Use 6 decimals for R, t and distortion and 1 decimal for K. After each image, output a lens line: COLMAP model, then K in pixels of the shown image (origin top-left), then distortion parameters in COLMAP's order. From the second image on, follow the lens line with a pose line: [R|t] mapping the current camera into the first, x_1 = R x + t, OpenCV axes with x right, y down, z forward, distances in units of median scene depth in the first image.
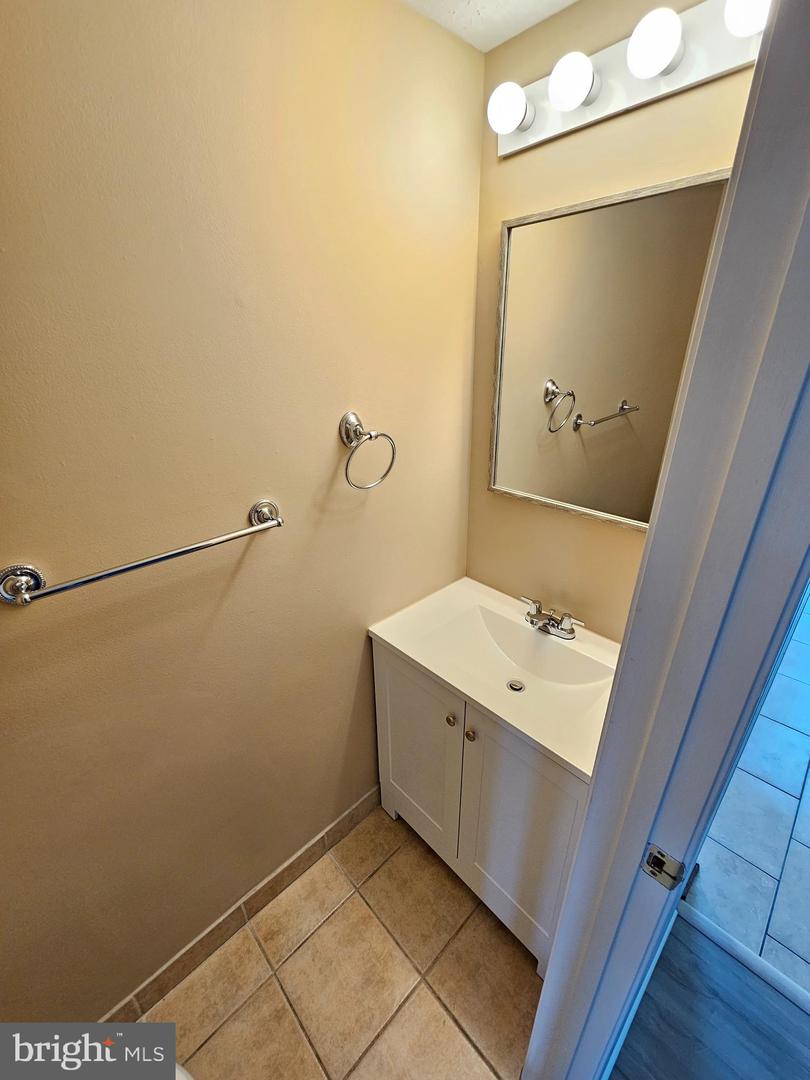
lens RADIAL K [[439.4, 0, 399.7], [0, 439.4, 536.1], [0, 0, 1]] dist [0.000965, -0.001224]
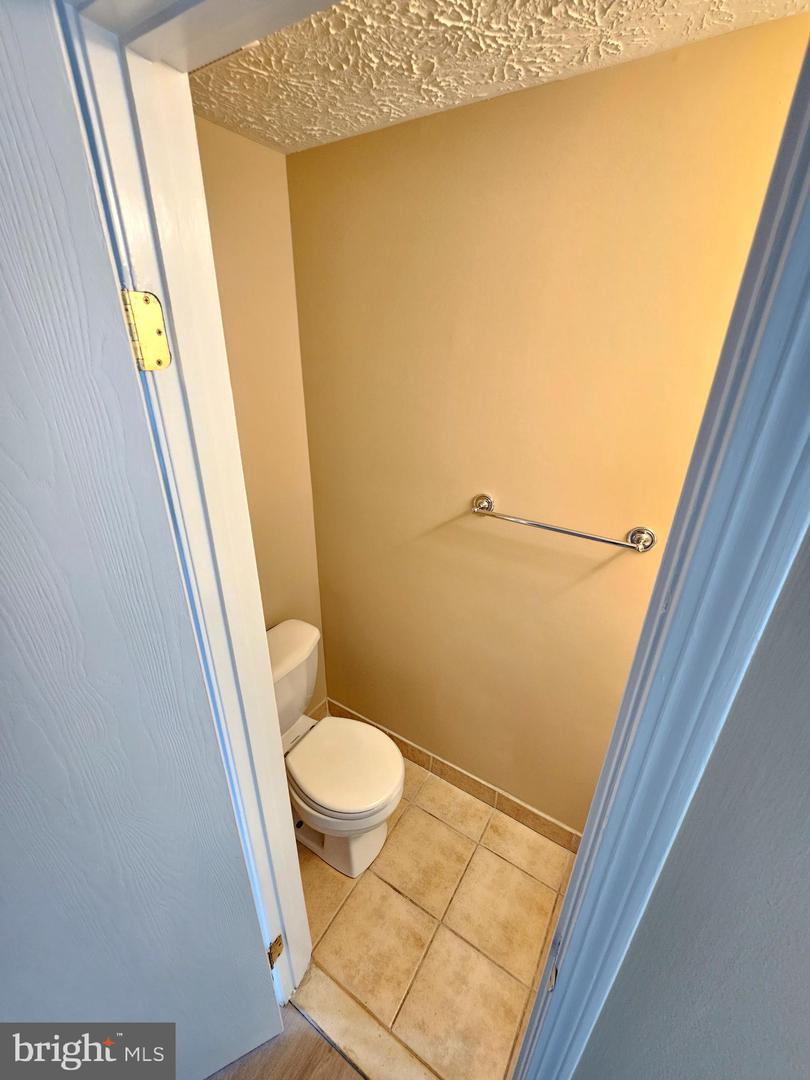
lens RADIAL K [[439.4, 0, 401.5], [0, 439.4, 538.8], [0, 0, 1]] dist [0.000965, -0.001224]
pose [[0.251341, 0.433389, -0.865449, 0.415516], [-0.417988, 0.855077, 0.306805, -0.110500], [0.872991, 0.284634, 0.396067, 0.004858]]
